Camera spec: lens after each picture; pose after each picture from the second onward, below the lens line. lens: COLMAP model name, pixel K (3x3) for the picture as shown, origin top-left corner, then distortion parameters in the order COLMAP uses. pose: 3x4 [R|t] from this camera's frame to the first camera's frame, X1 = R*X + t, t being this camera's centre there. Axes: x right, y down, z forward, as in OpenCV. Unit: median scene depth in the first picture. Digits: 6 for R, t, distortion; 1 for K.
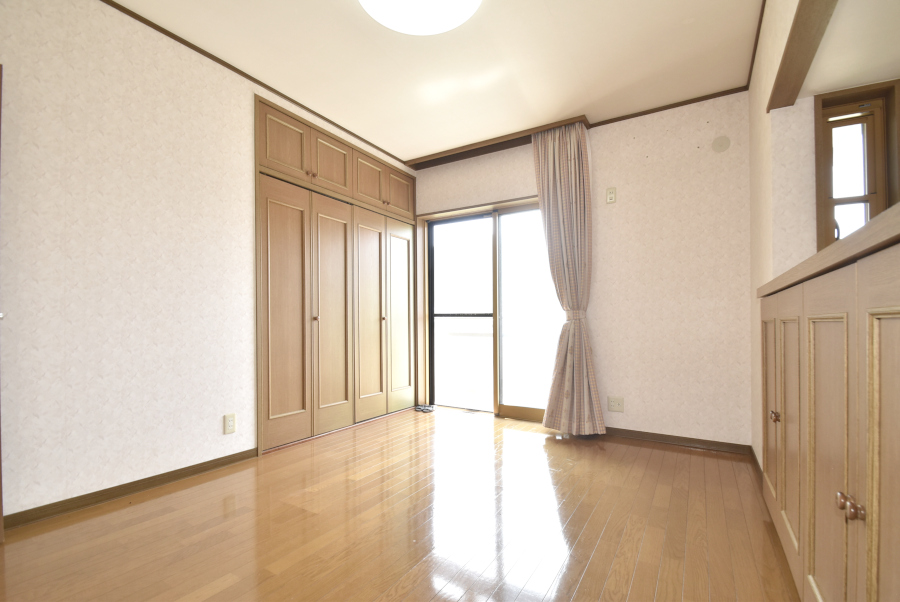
lens RADIAL K [[390.8, 0, 451.3], [0, 390.8, 350.6], [0, 0, 1]] dist [-0.001533, -0.000744]
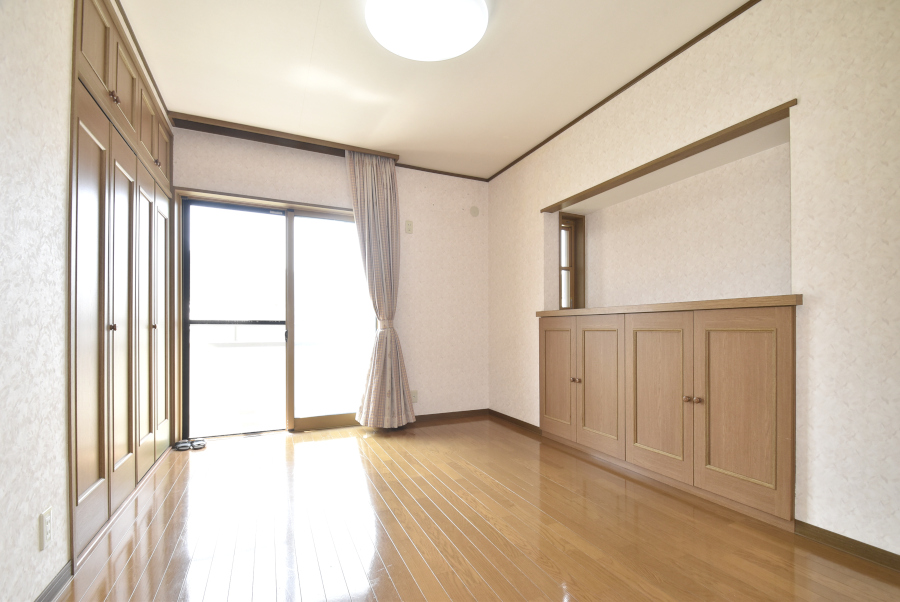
lens RADIAL K [[390.5, 0, 450.8], [0, 390.5, 358.5], [0, 0, 1]] dist [0.000128, 0.000089]
pose [[0.566962, -0.062983, 0.821332, -0.505807], [0.061588, 0.997523, 0.033981, -0.017459], [-0.821438, 0.031318, 0.569437, 0.191154]]
